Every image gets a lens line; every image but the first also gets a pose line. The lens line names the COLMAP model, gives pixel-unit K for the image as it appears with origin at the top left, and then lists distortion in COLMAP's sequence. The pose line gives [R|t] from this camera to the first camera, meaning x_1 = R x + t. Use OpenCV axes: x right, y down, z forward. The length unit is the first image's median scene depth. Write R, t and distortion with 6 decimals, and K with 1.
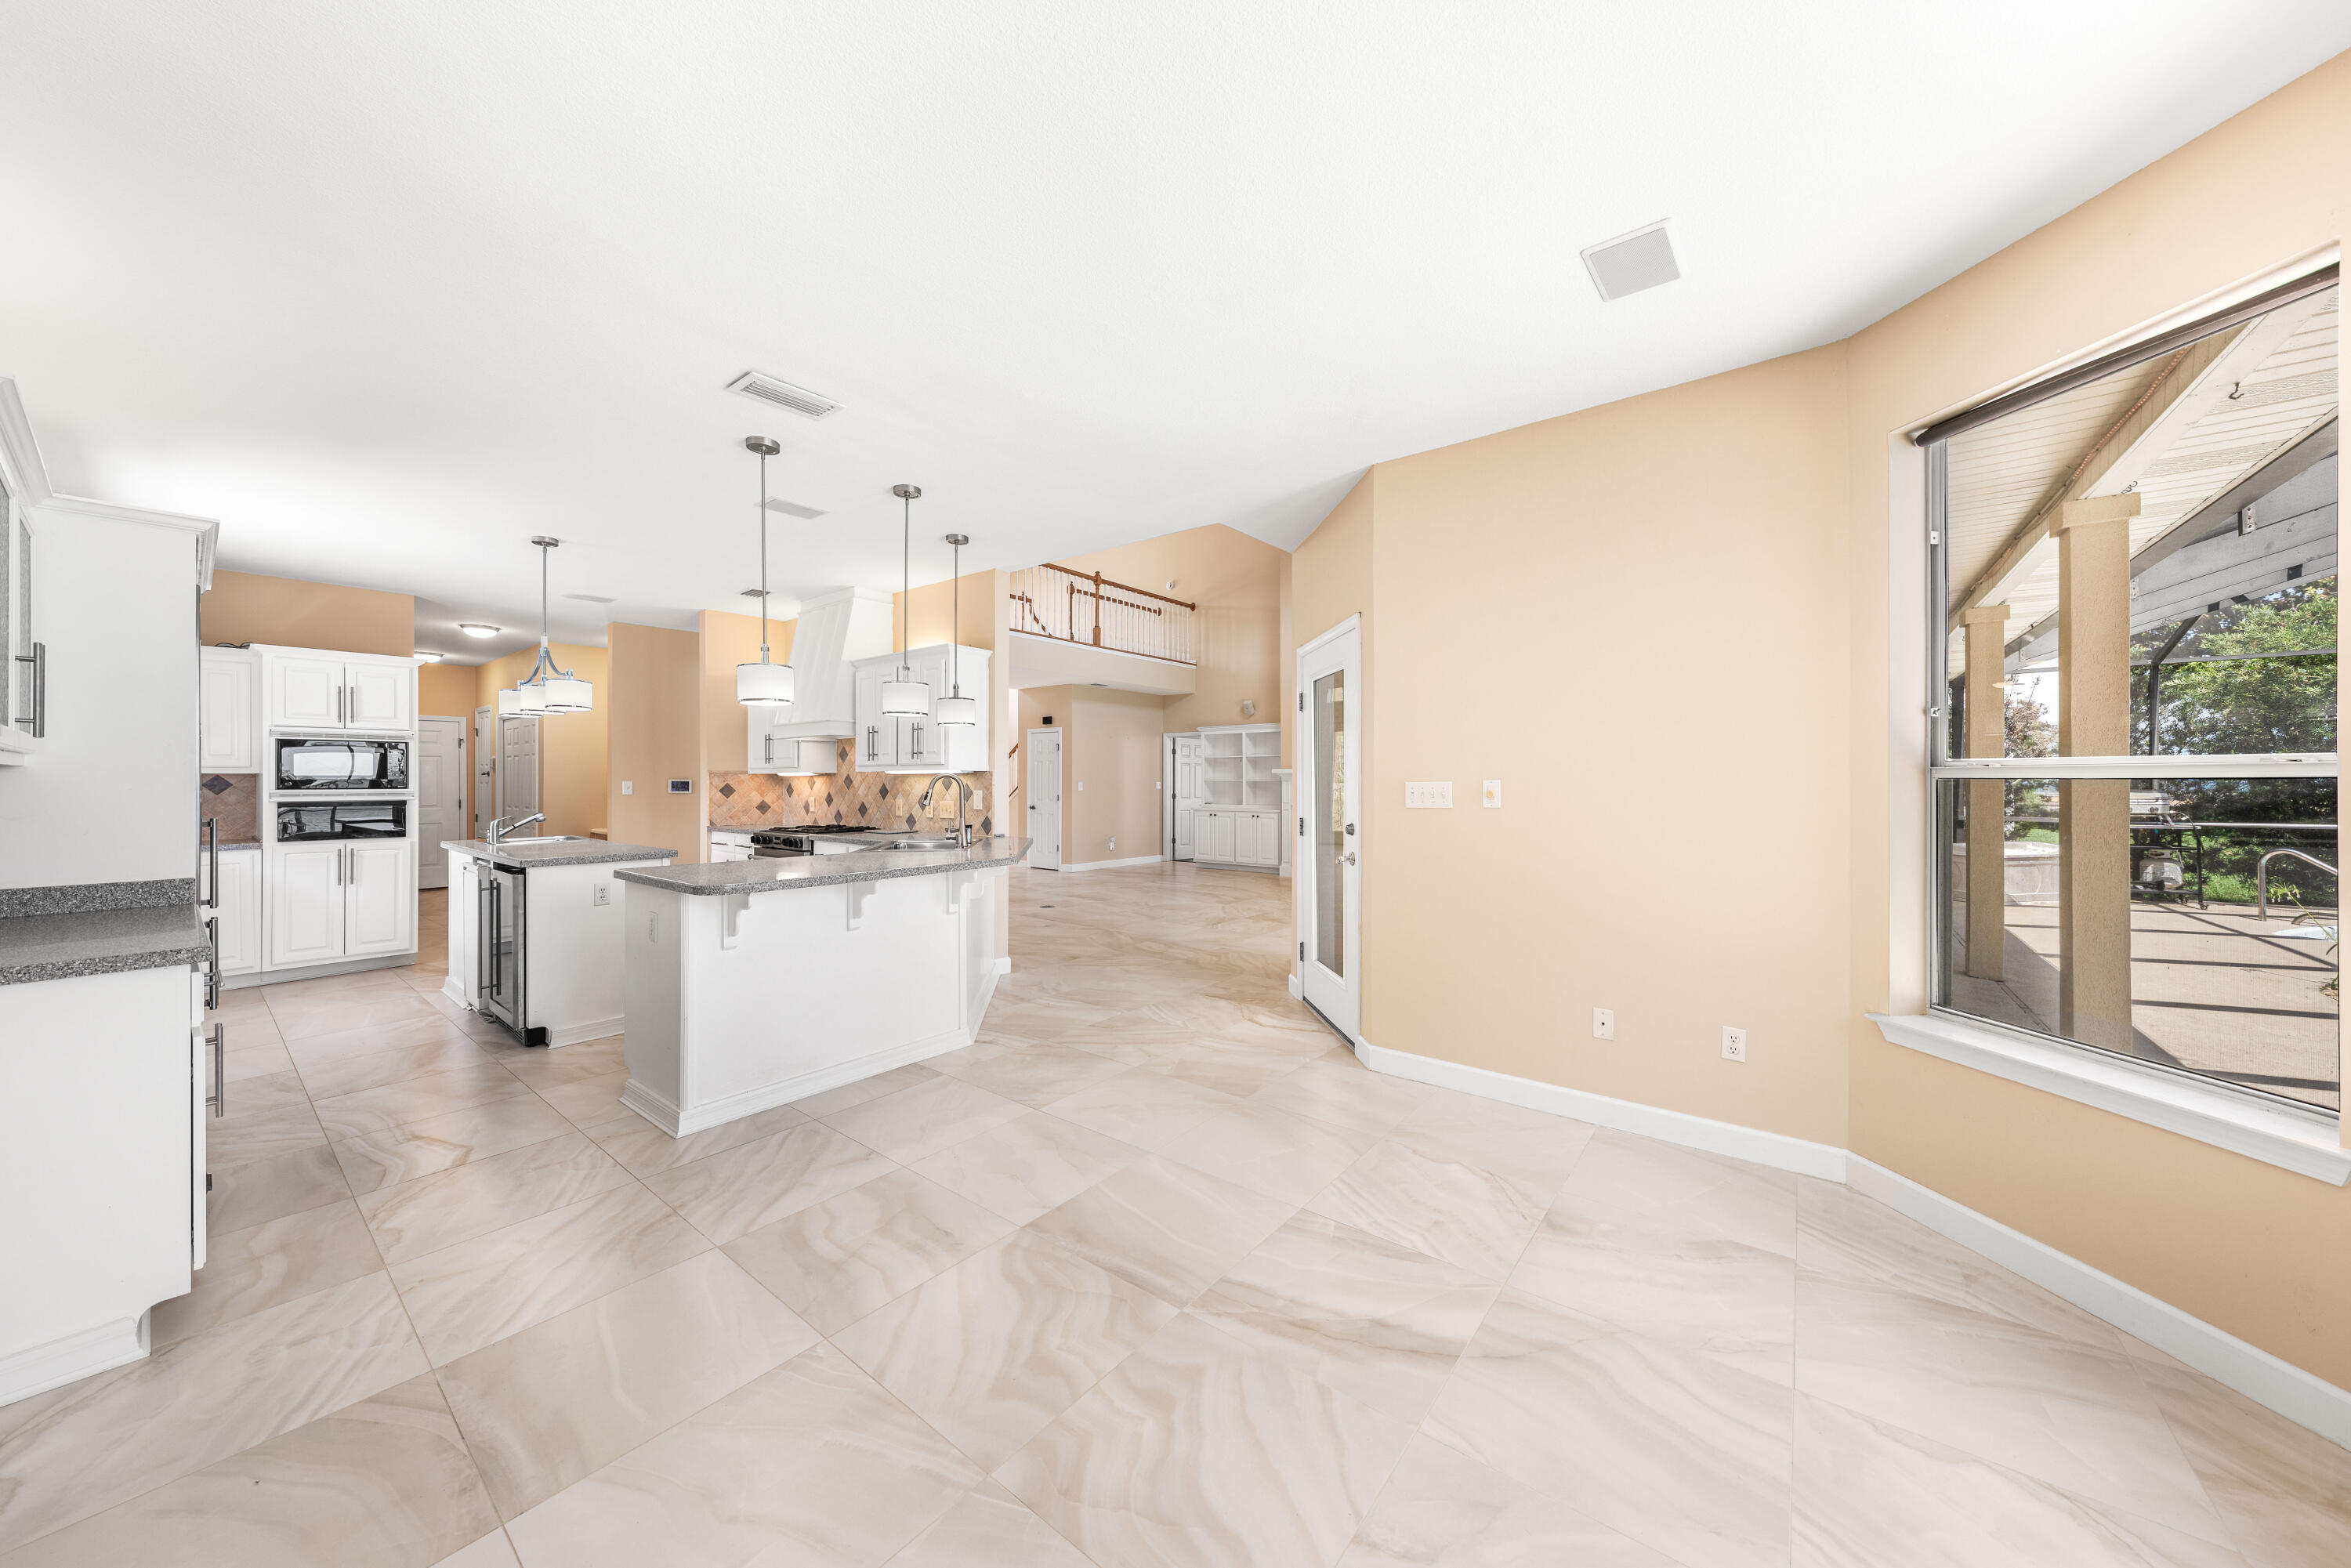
lens RADIAL K [[799.5, 0, 1171.8], [0, 799.5, 781.8], [0, 0, 1]] dist [-0.000316, -0.000072]
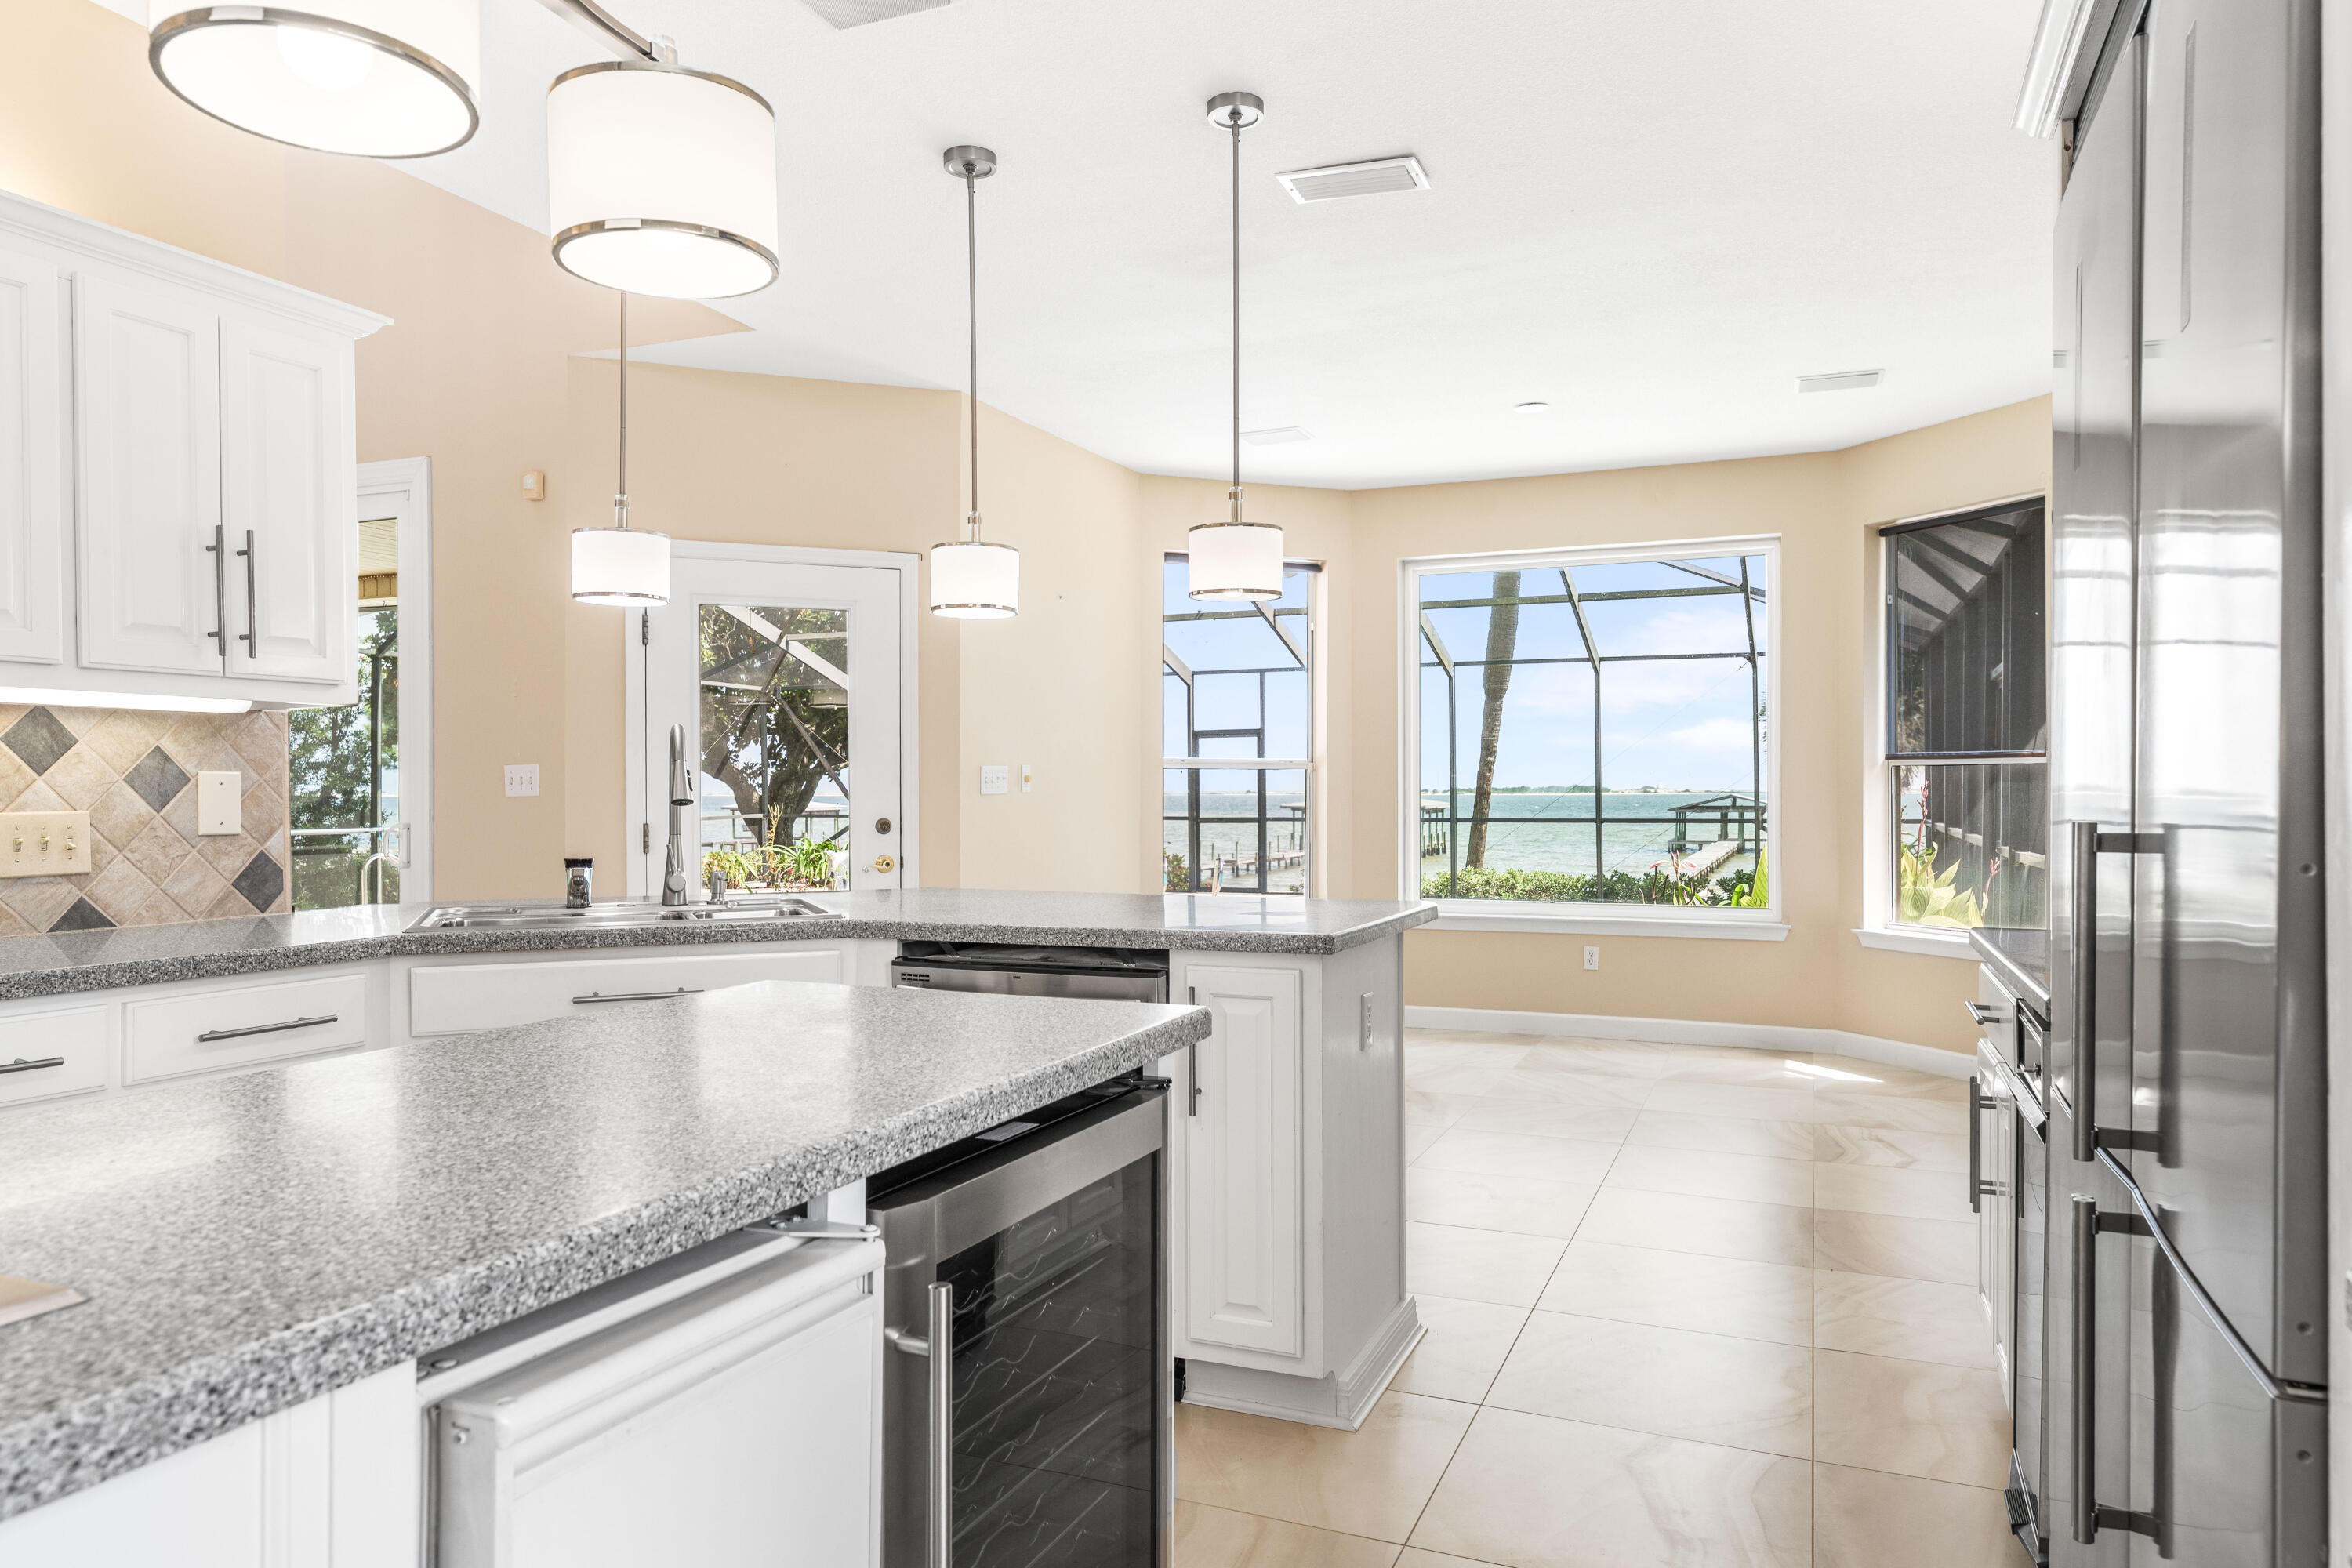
lens RADIAL K [[1507.0, 0, 1182.6], [0, 1507.0, 796.2], [0, 0, 1]] dist [0.005075, -0.002314]
pose [[-0.271171, -0.002242, 0.962529, -0.917114], [0.001827, 0.999994, 0.002844, 0.019857], [-0.962529, 0.002530, -0.271166, 0.815837]]
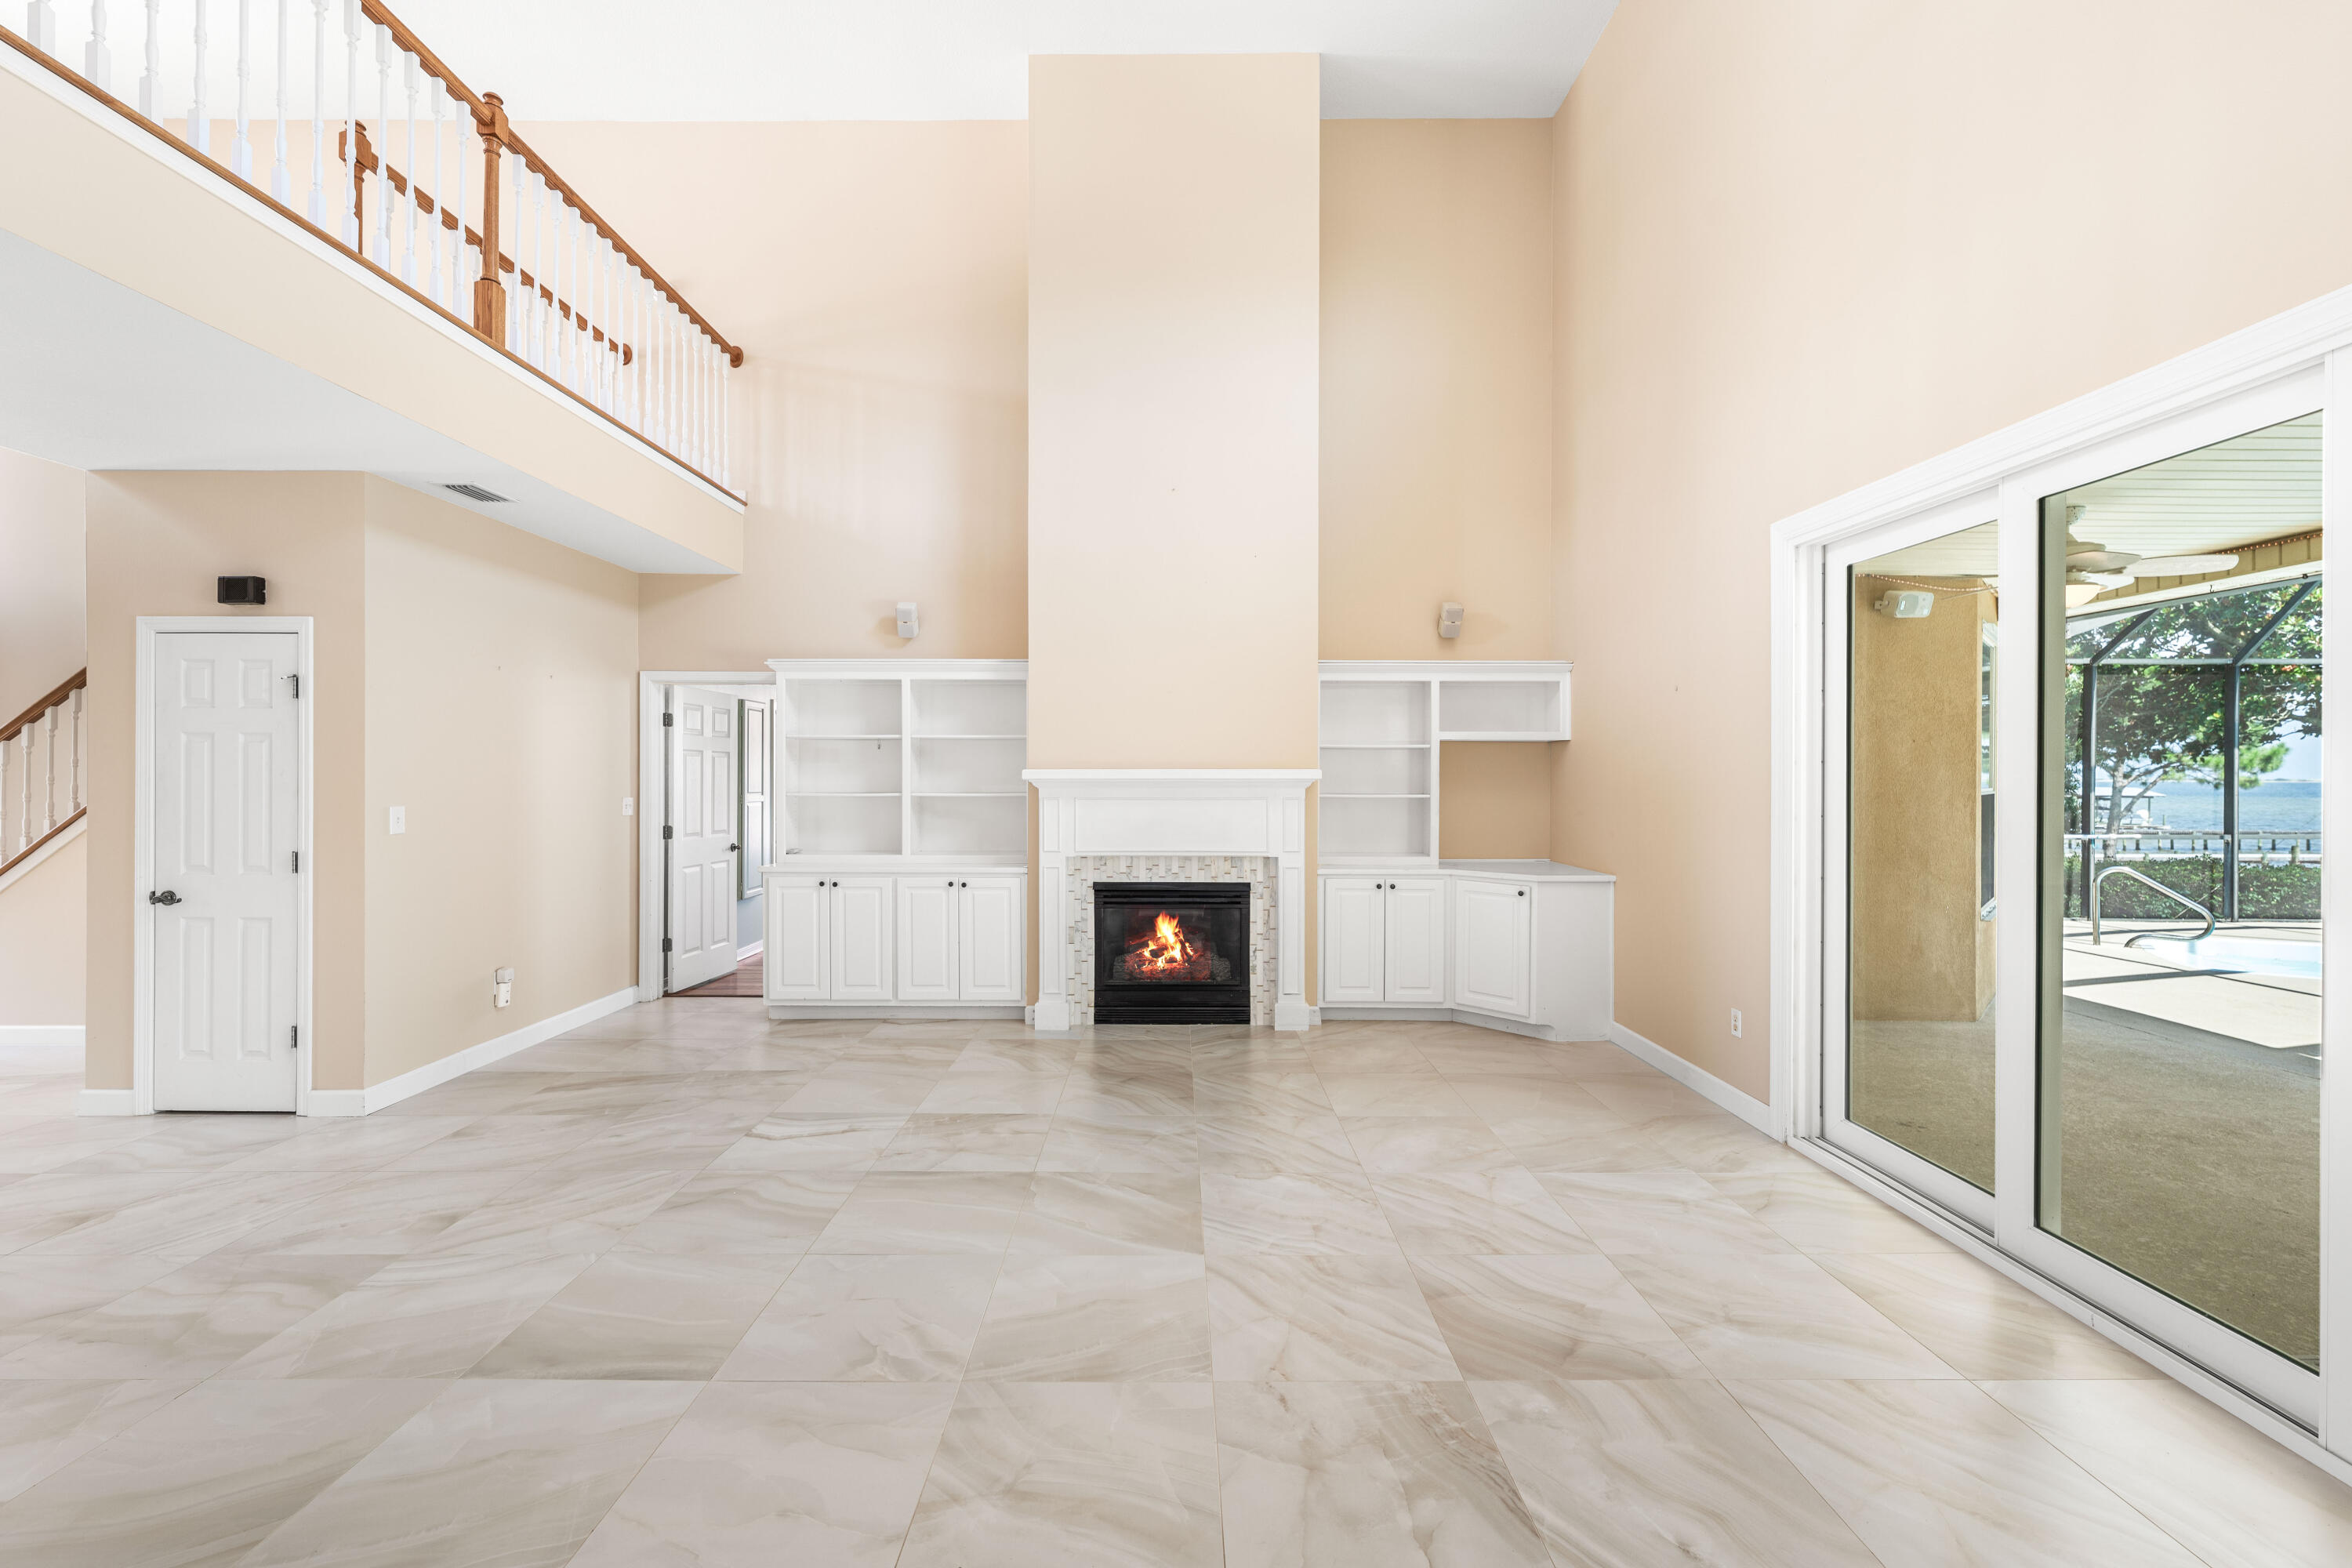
lens RADIAL K [[967.4, 0, 1176.6], [0, 967.4, 780.3], [0, 0, 1]] dist [-0.000024, -0.000304]
pose [[0.782877, -0.000335, 0.622176, -0.243511], [-0.001885, 0.999994, 0.002910, -0.023952], [-0.622173, -0.003451, 0.782872, 1.163290]]
